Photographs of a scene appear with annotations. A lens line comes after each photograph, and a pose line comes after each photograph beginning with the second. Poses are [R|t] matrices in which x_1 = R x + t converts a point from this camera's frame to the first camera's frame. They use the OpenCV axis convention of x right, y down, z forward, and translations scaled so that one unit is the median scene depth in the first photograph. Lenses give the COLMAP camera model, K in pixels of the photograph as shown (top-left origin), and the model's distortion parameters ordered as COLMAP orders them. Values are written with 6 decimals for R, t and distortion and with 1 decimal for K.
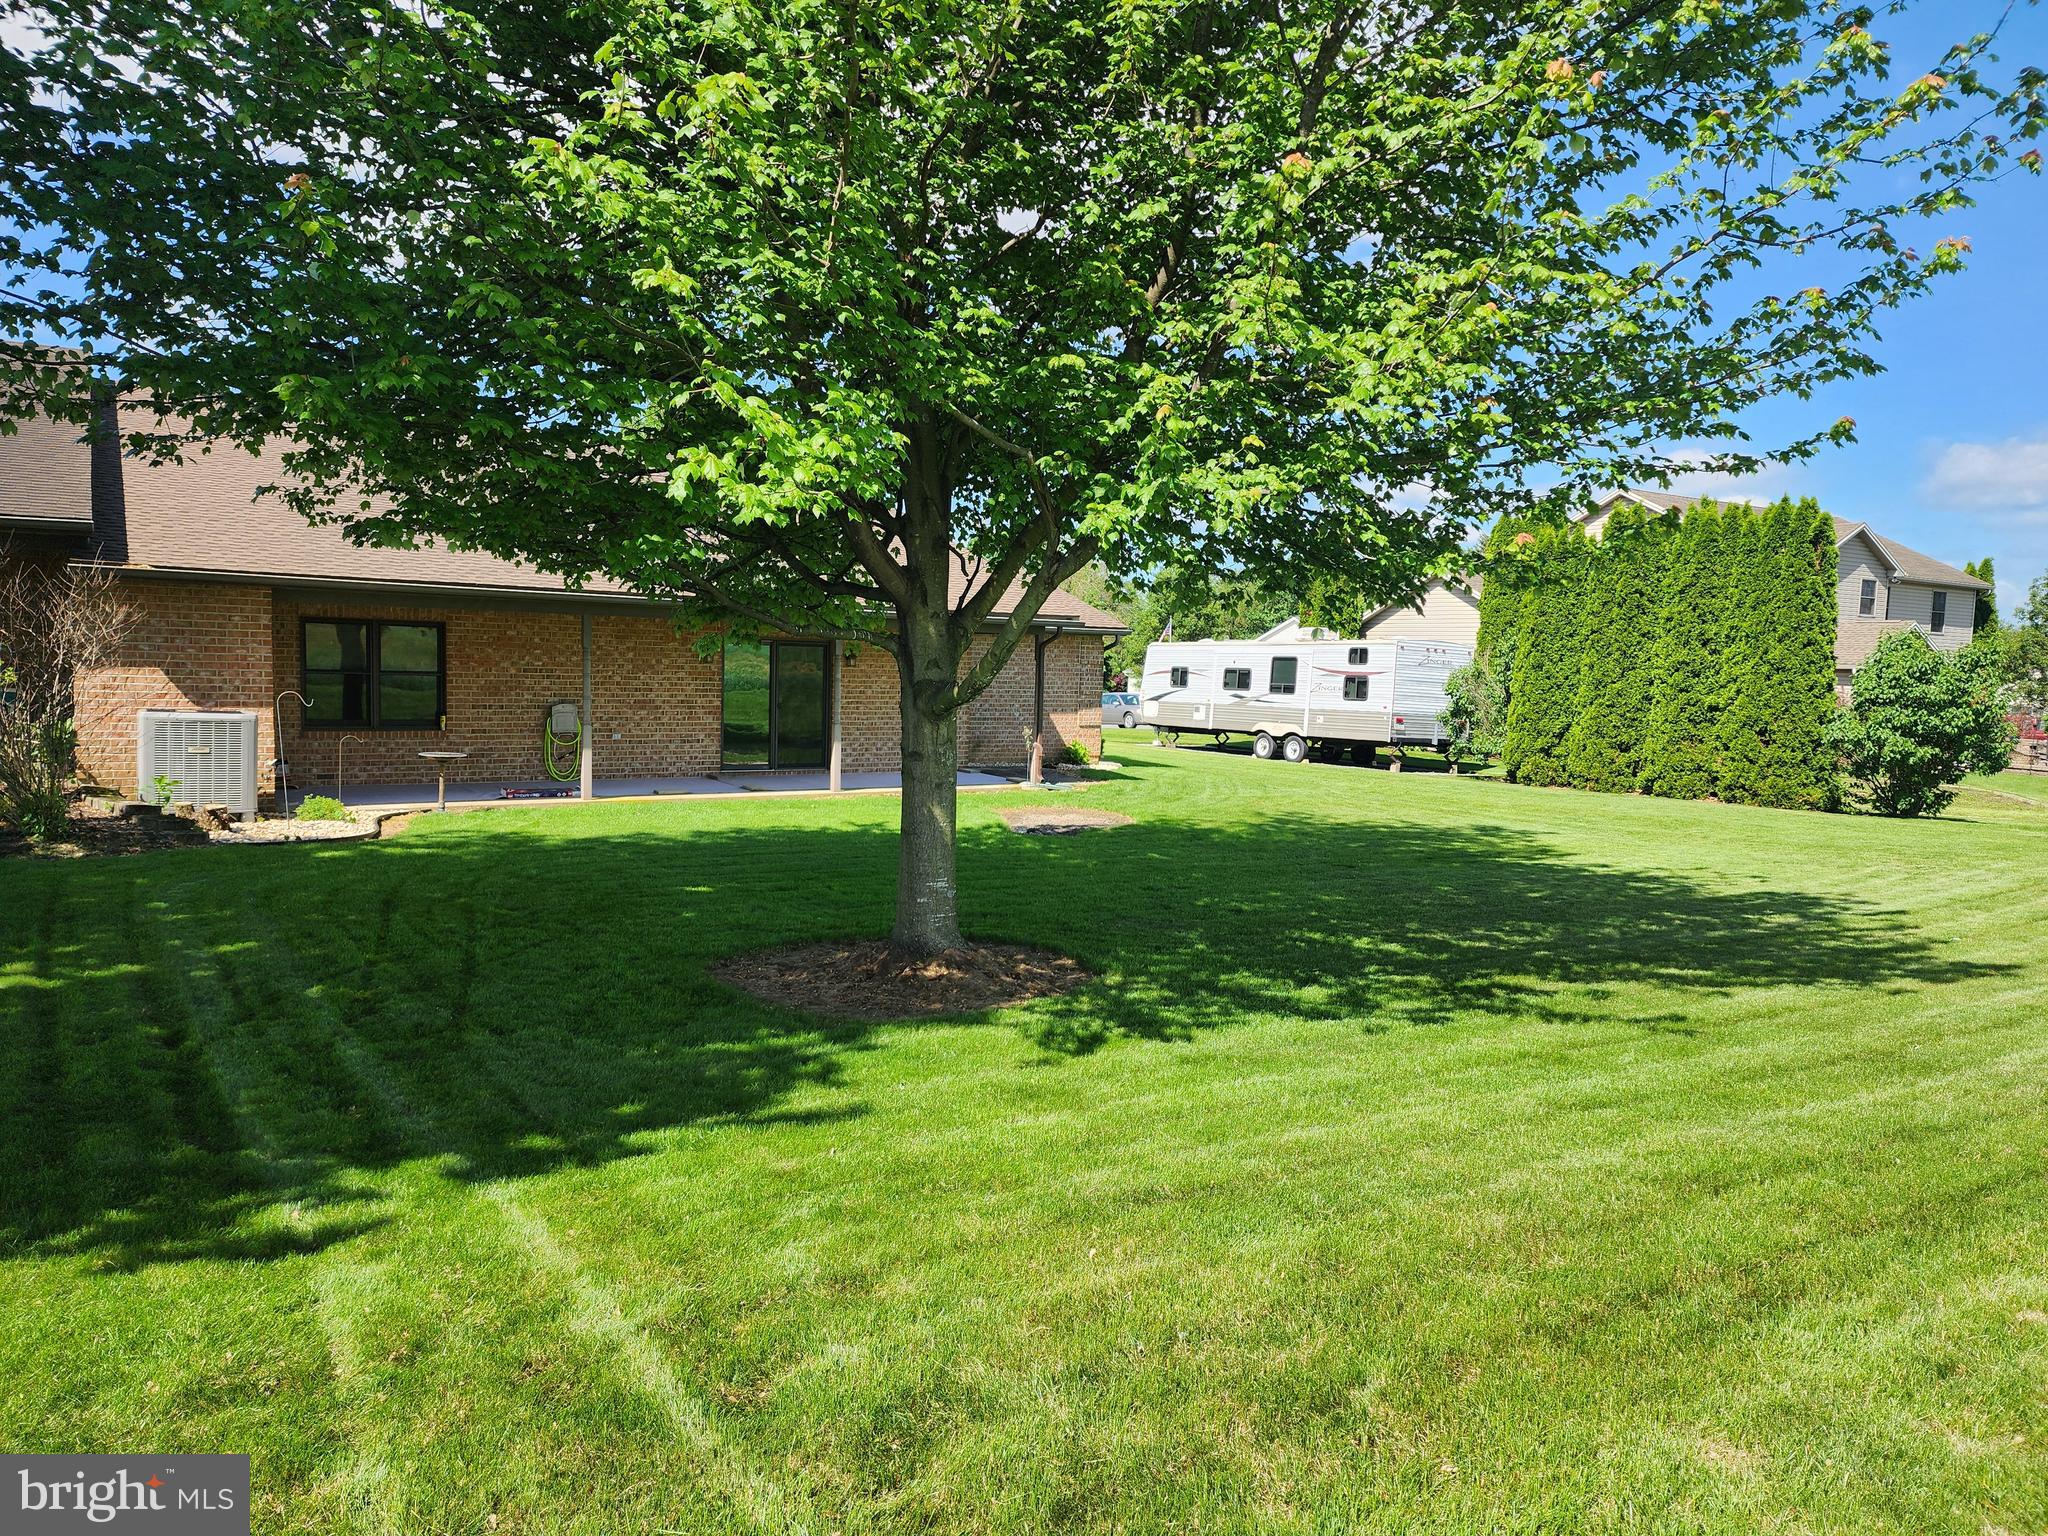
lens RADIAL K [[1443.2, 0, 1024.0], [0, 1443.2, 768.0], [0, 0, 1]] dist [0.046807, -0.002458]
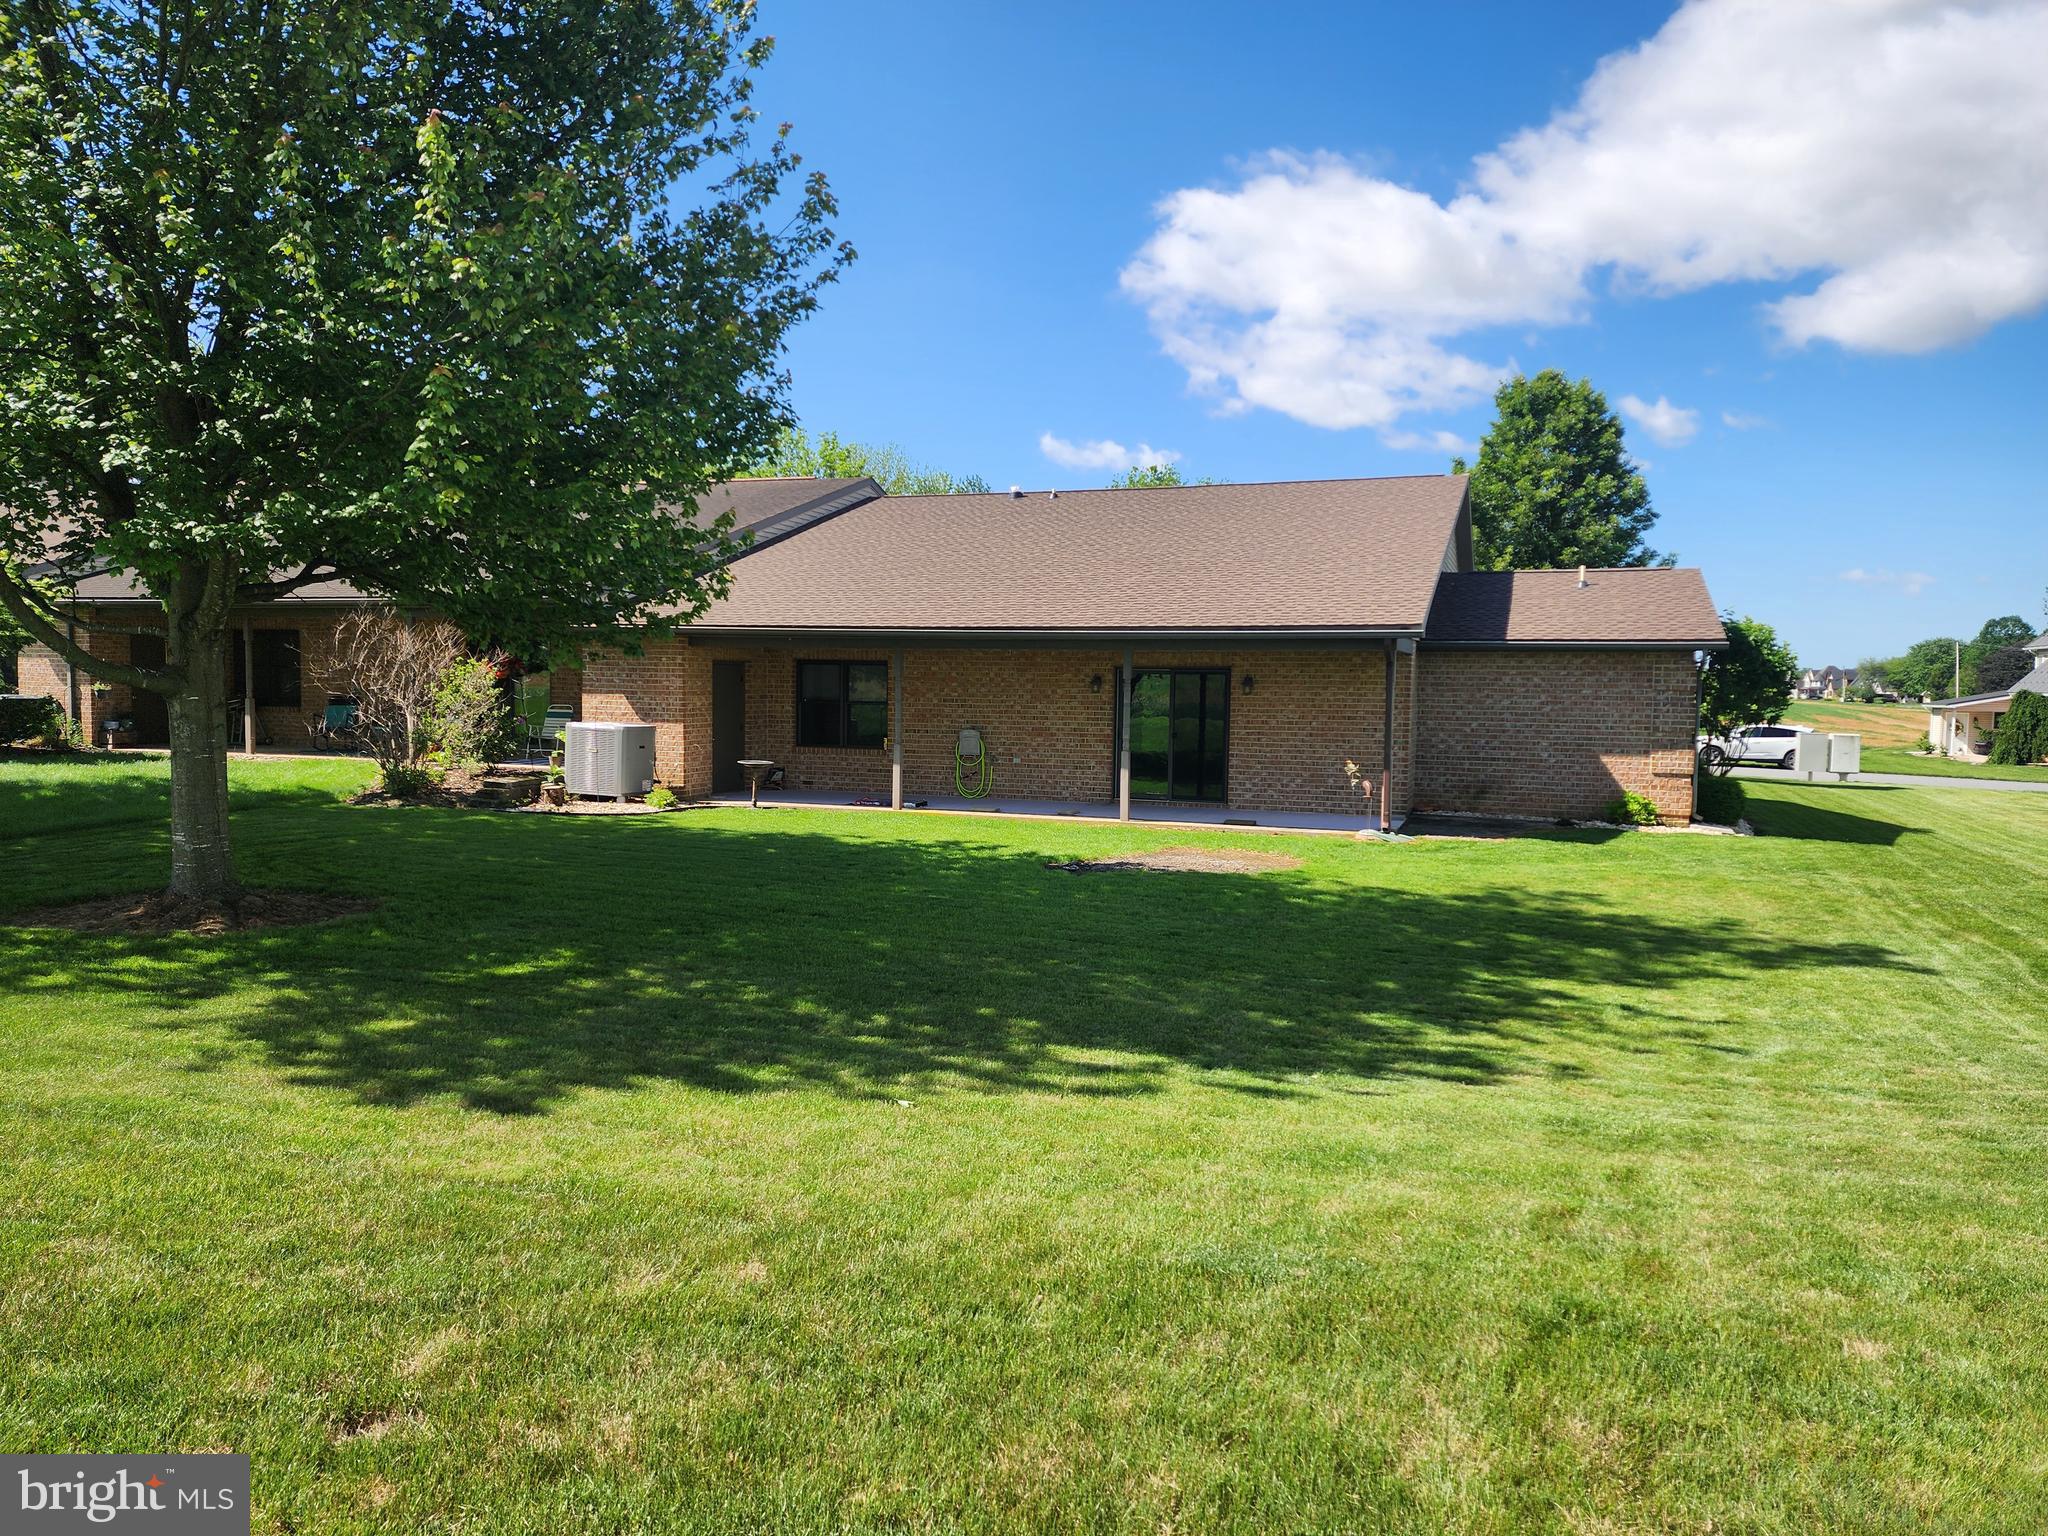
lens RADIAL K [[1443.2, 0, 1024.0], [0, 1443.2, 768.0], [0, 0, 1]] dist [0.046807, -0.002458]
pose [[0.543232, 0.023317, -0.839259, 0.660786], [-0.064477, 0.997821, -0.014012, -0.001059], [0.837103, 0.061725, 0.543552, 0.437675]]
